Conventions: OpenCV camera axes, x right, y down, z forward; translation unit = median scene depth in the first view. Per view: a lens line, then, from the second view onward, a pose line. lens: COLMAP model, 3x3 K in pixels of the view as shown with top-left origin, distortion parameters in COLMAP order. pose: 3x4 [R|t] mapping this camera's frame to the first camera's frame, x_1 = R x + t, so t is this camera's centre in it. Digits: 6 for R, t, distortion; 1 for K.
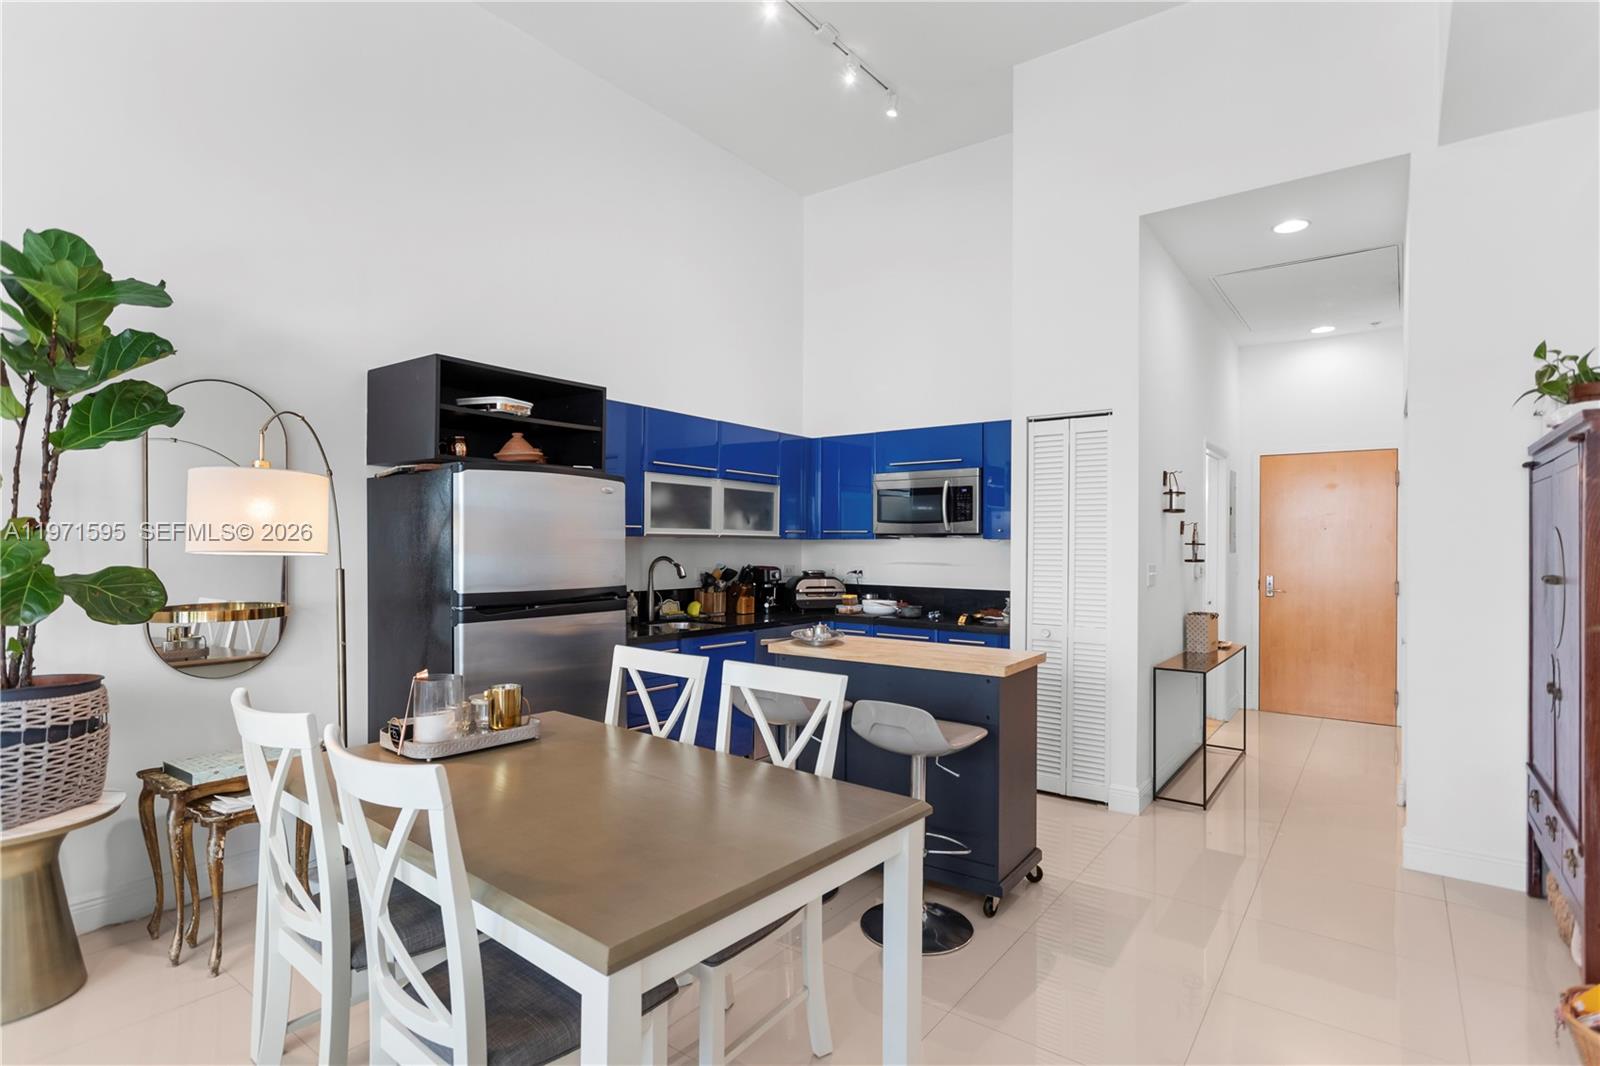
lens RADIAL K [[832.9, 0, 808.3], [0, 832.9, 538.8], [0, 0, 1]] dist [-0.004667, 0.001368]
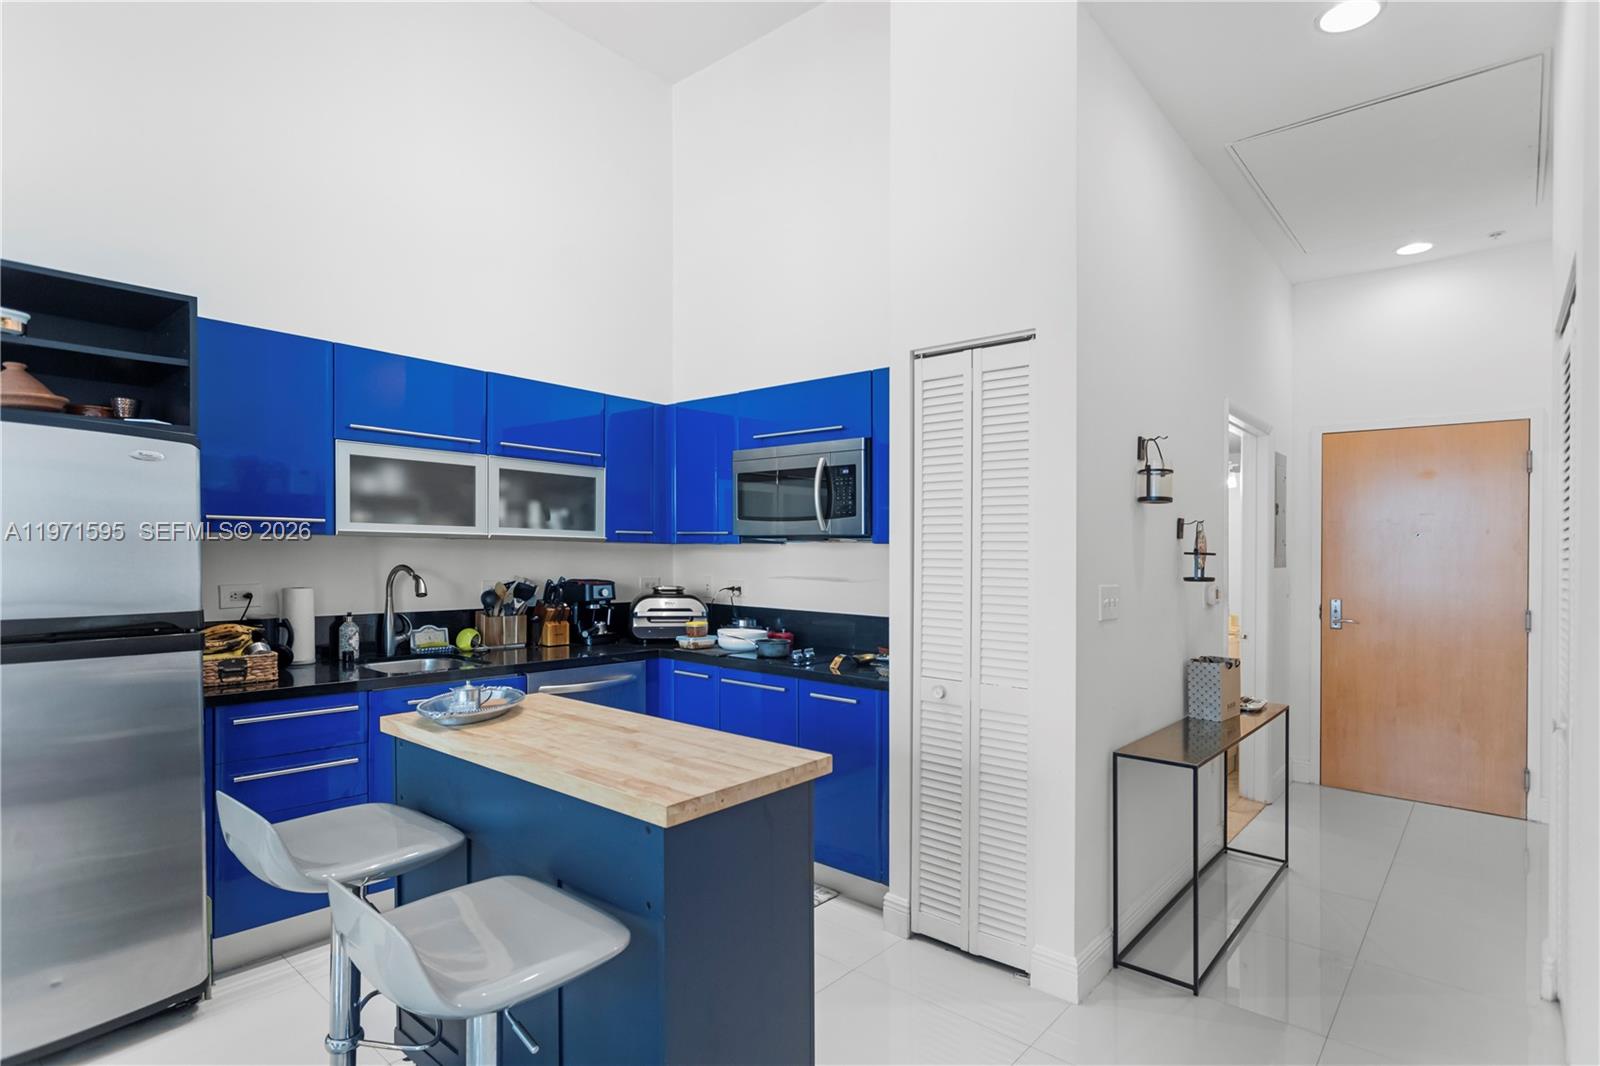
lens RADIAL K [[832.9, 0, 791.5], [0, 832.9, 543.6], [0, 0, 1]] dist [-0.004667, 0.001368]
pose [[0.995309, 0.007058, -0.096487, 0.206205], [-0.007666, 0.999953, -0.005938, 0.004591], [0.096441, 0.006650, 0.995317, 0.316742]]
